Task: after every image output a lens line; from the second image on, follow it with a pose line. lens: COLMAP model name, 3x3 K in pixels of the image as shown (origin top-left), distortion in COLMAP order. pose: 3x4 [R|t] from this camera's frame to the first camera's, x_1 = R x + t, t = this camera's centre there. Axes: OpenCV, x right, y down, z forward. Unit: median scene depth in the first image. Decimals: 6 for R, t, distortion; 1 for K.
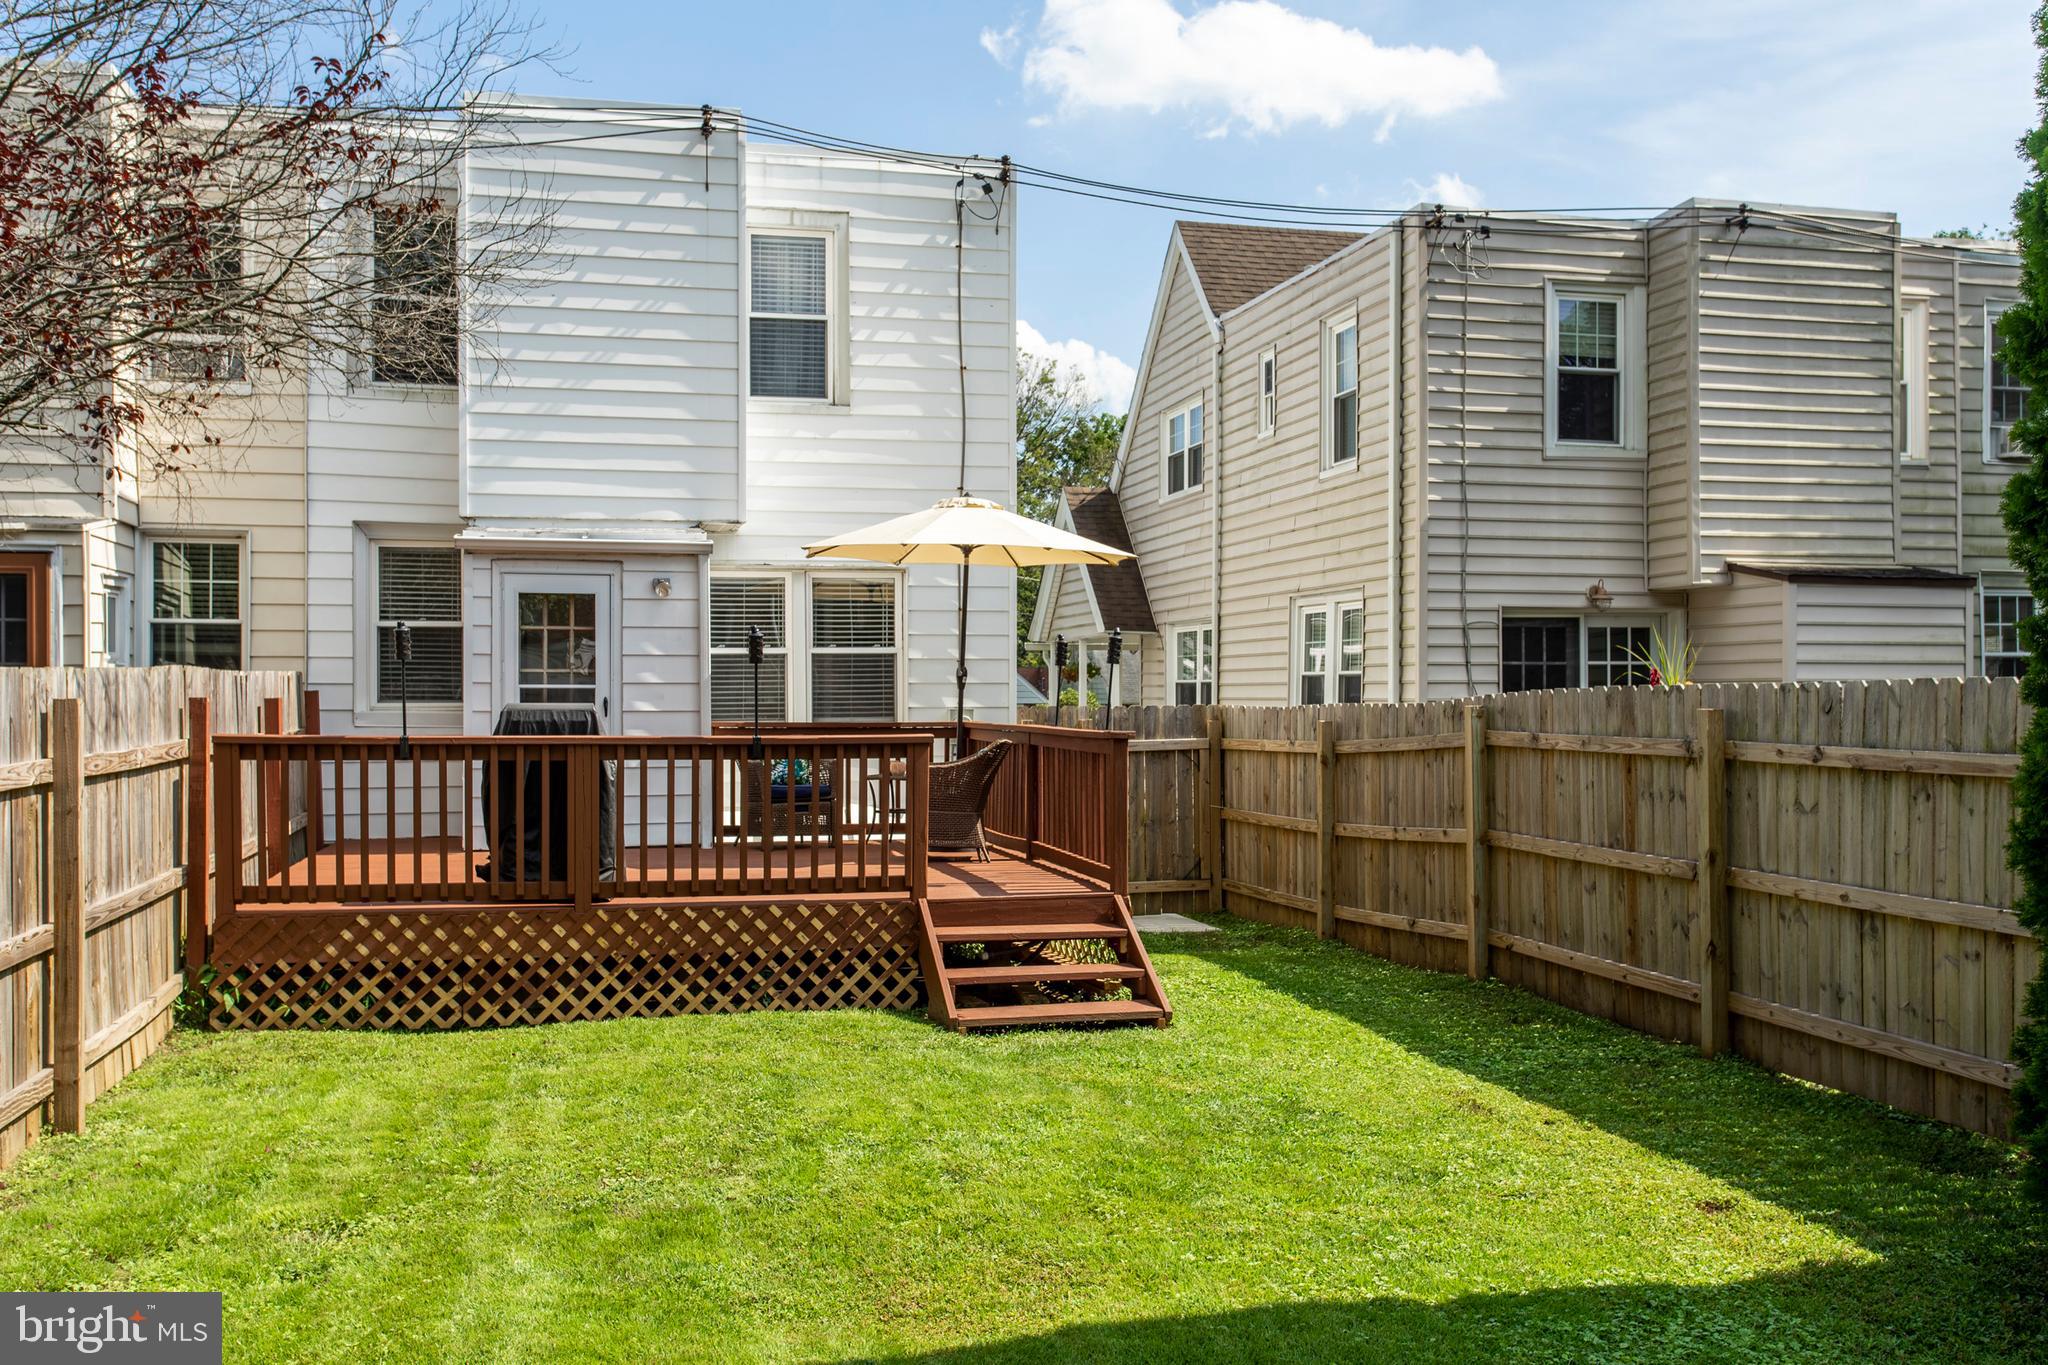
lens RADIAL K [[1899.9, 0, 1024.0], [0, 1899.9, 682.5], [0, 0, 1]] dist [-0.085691, -0.000854]
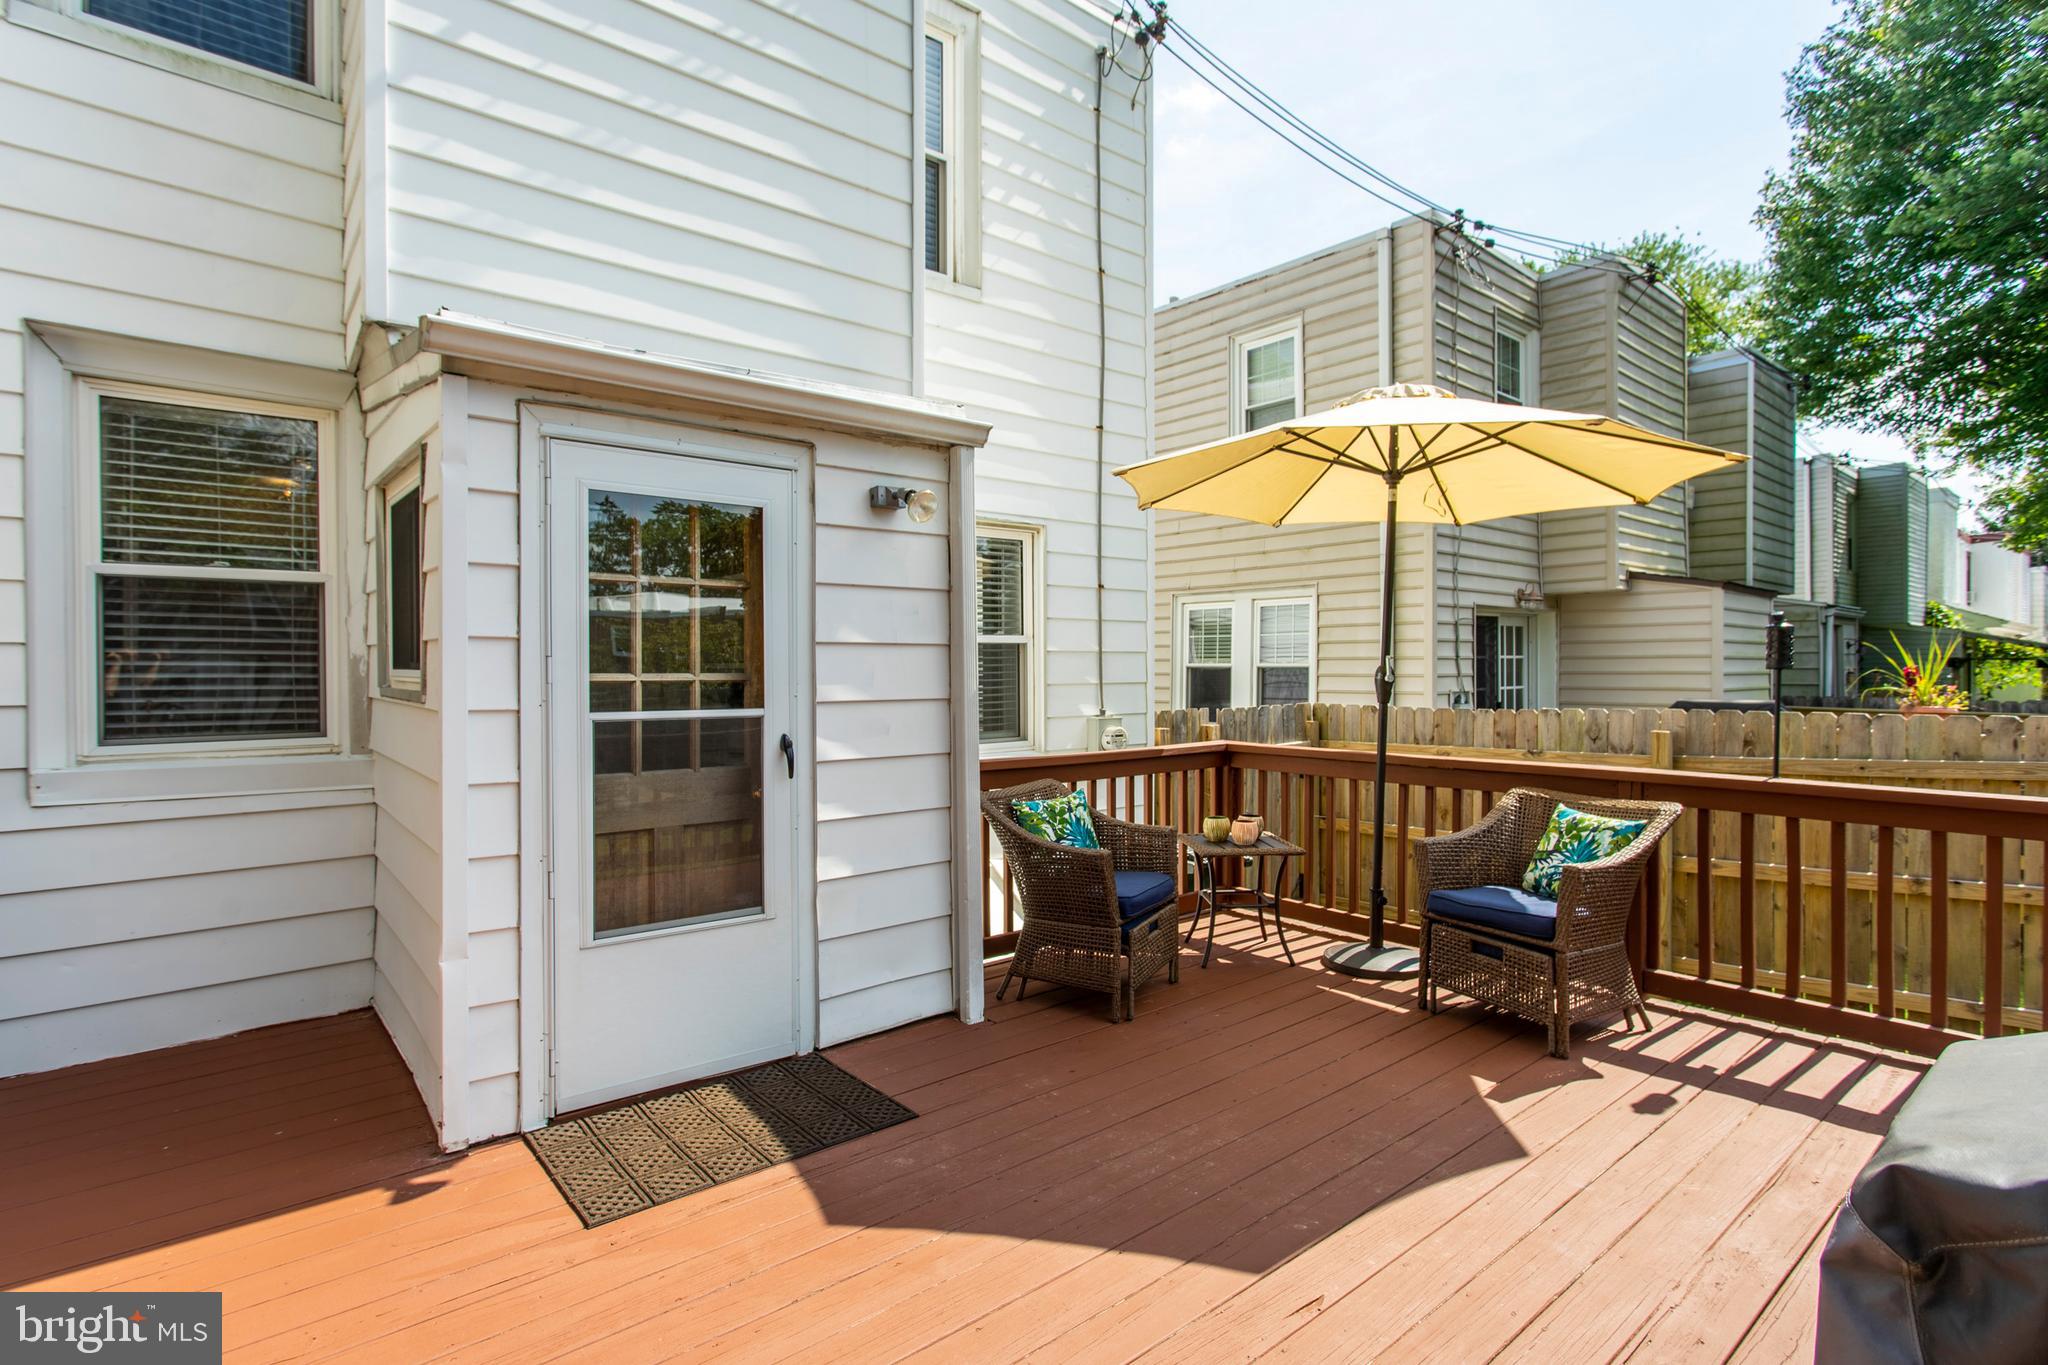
lens RADIAL K [[970.3, 0, 1024.0], [0, 970.3, 682.5], [0, 0, 1]] dist [-0.009445, 0.000195]
pose [[0.882796, -0.009936, 0.469652, -0.246457], [-0.001438, 0.999714, 0.023852, -0.008788], [-0.469755, -0.021732, 0.882529, 0.663940]]
